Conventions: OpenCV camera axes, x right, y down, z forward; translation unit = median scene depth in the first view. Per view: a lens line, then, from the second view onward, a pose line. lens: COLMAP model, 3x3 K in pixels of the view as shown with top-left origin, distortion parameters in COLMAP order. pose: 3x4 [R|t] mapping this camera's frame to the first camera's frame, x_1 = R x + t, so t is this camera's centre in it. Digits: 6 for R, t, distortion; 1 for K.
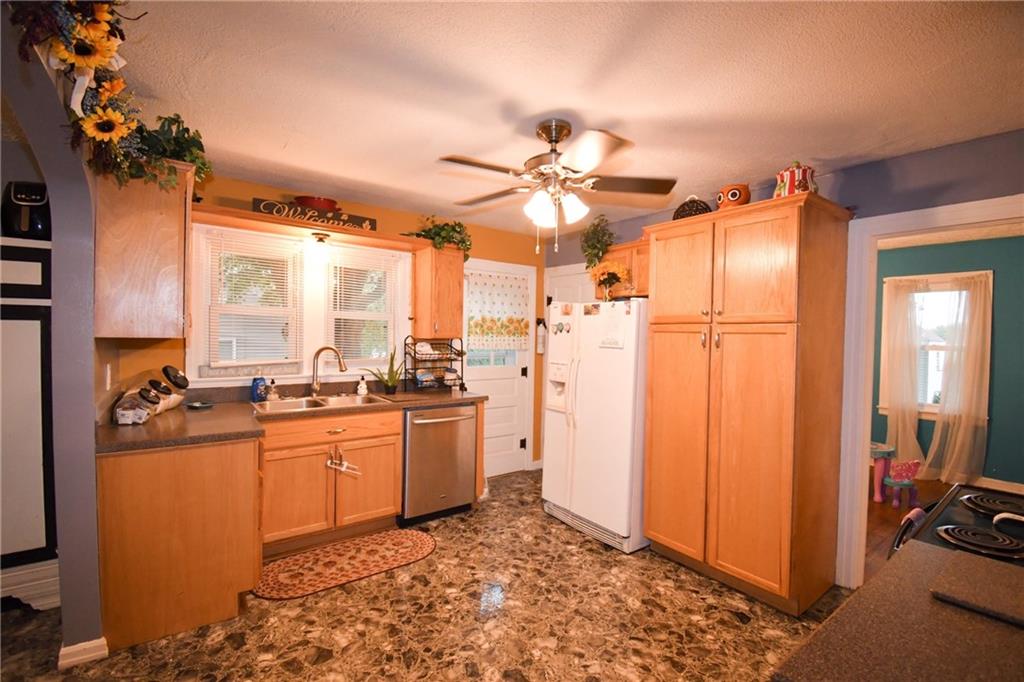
lens RADIAL K [[455.0, 0, 518.8], [0, 455.0, 348.7], [0, 0, 1]] dist [-0.000675, -0.005531]
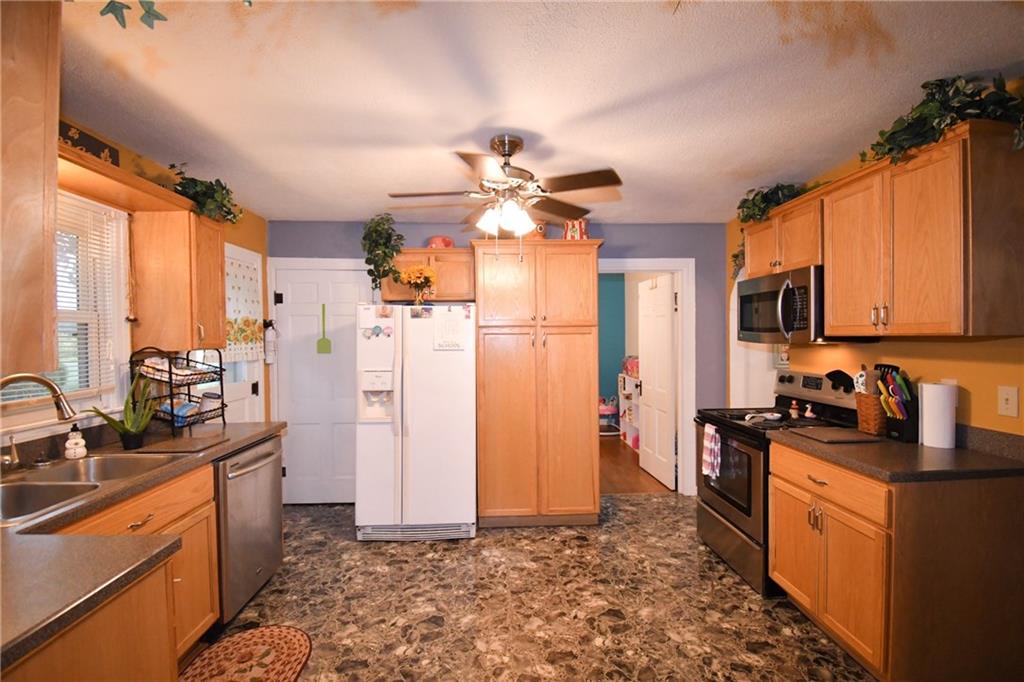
lens RADIAL K [[455.0, 0, 520.9], [0, 455.0, 344.4], [0, 0, 1]] dist [-0.000675, -0.005531]
pose [[0.554719, -0.038067, 0.831167, -0.561101], [0.045450, 0.998848, 0.015413, -0.022778], [-0.830796, 0.029226, 0.555810, 0.275526]]
